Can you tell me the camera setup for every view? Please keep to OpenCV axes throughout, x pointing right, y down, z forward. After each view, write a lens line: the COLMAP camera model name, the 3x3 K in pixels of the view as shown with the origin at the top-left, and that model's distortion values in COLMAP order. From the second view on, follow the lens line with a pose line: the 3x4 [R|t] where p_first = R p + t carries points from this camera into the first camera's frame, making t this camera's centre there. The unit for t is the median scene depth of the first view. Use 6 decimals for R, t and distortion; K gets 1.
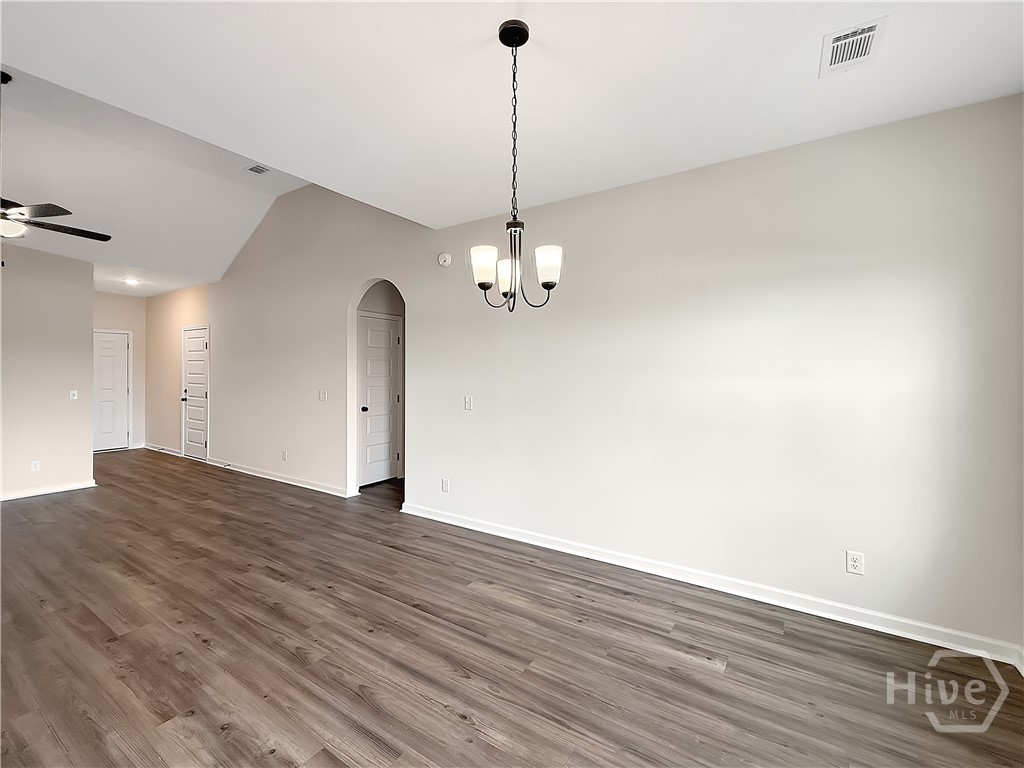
lens RADIAL K [[416.6, 0, 508.8], [0, 416.6, 381.5], [0, 0, 1]] dist [0.000624, -0.000109]
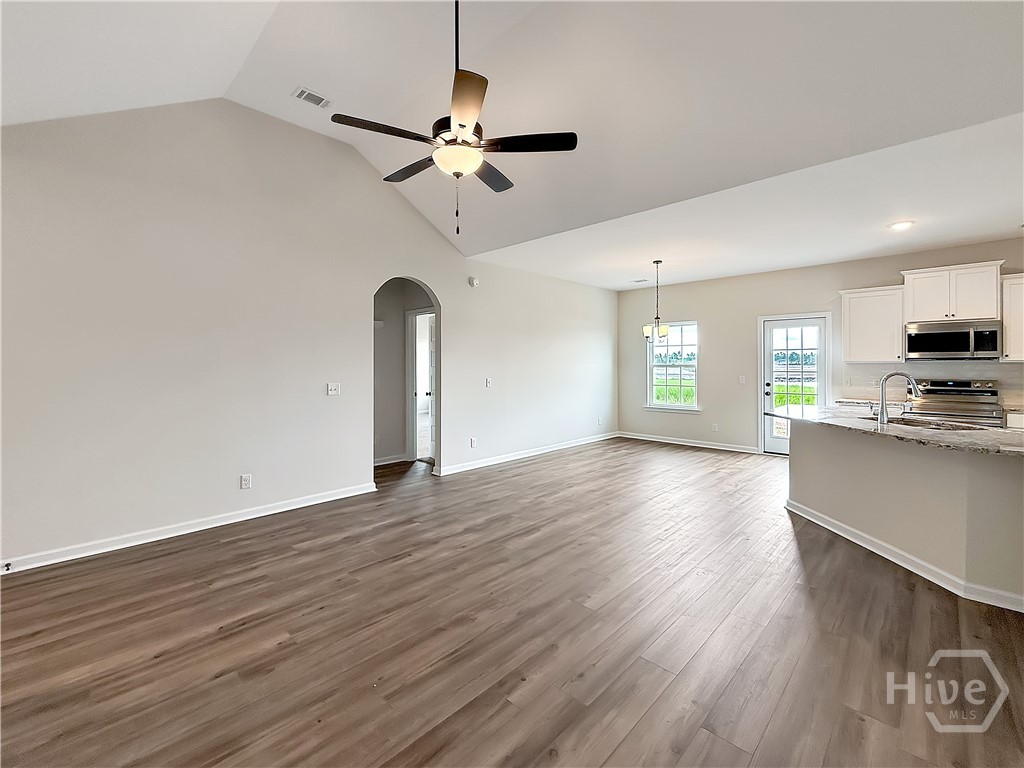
lens RADIAL K [[416.6, 0, 509.3], [0, 416.6, 374.2], [0, 0, 1]] dist [0.000624, -0.000109]
pose [[0.212454, -0.013093, 0.977083, -1.712976], [0.017131, 0.999806, 0.009672, 0.016307], [-0.977021, 0.014684, 0.212637, 0.689991]]
